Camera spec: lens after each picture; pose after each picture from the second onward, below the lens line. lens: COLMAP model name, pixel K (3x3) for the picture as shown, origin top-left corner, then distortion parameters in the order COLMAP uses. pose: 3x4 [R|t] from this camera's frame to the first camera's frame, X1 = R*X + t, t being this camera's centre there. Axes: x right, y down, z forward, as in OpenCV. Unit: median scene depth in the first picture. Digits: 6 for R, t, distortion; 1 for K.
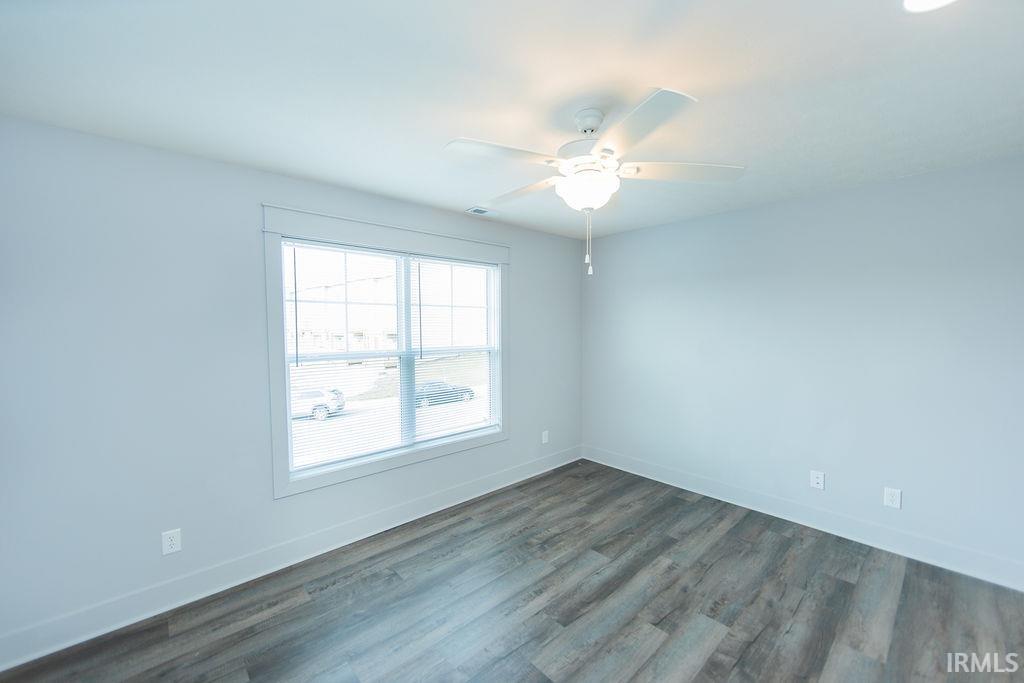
lens RADIAL K [[412.4, 0, 512.0], [0, 412.4, 341.5], [0, 0, 1]] dist [-0.000436, -0.000146]
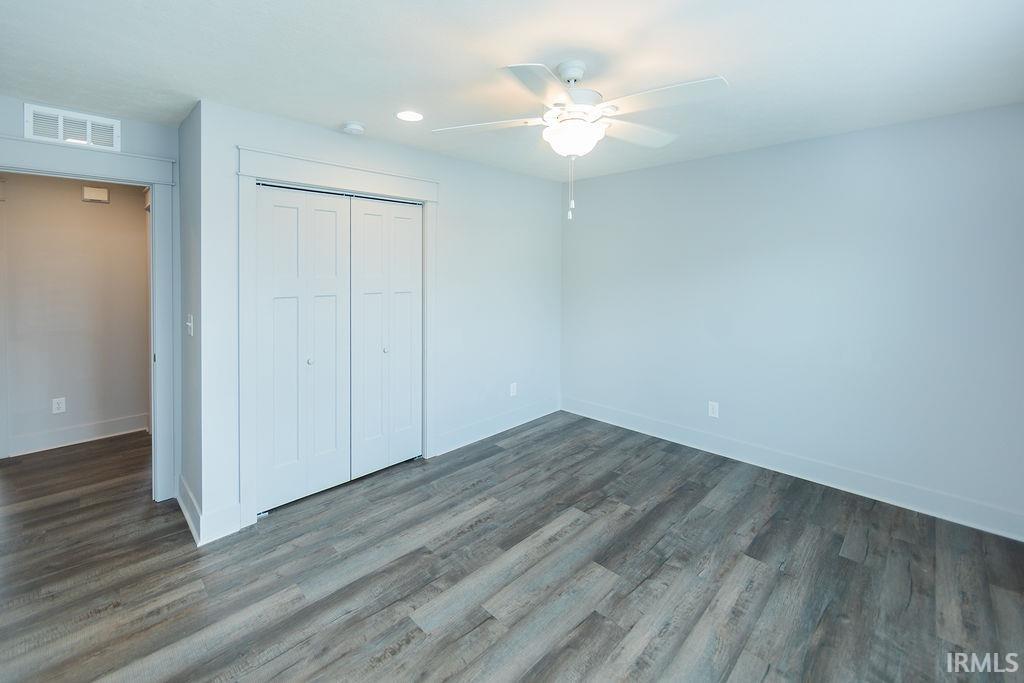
lens RADIAL K [[412.4, 0, 512.0], [0, 412.4, 341.5], [0, 0, 1]] dist [-0.000436, -0.000146]
pose [[-0.998321, 0.015217, -0.055884, 0.347322], [0.003120, 0.977599, 0.210451, -0.058835], [0.057835, 0.209923, -0.976006, 1.740490]]
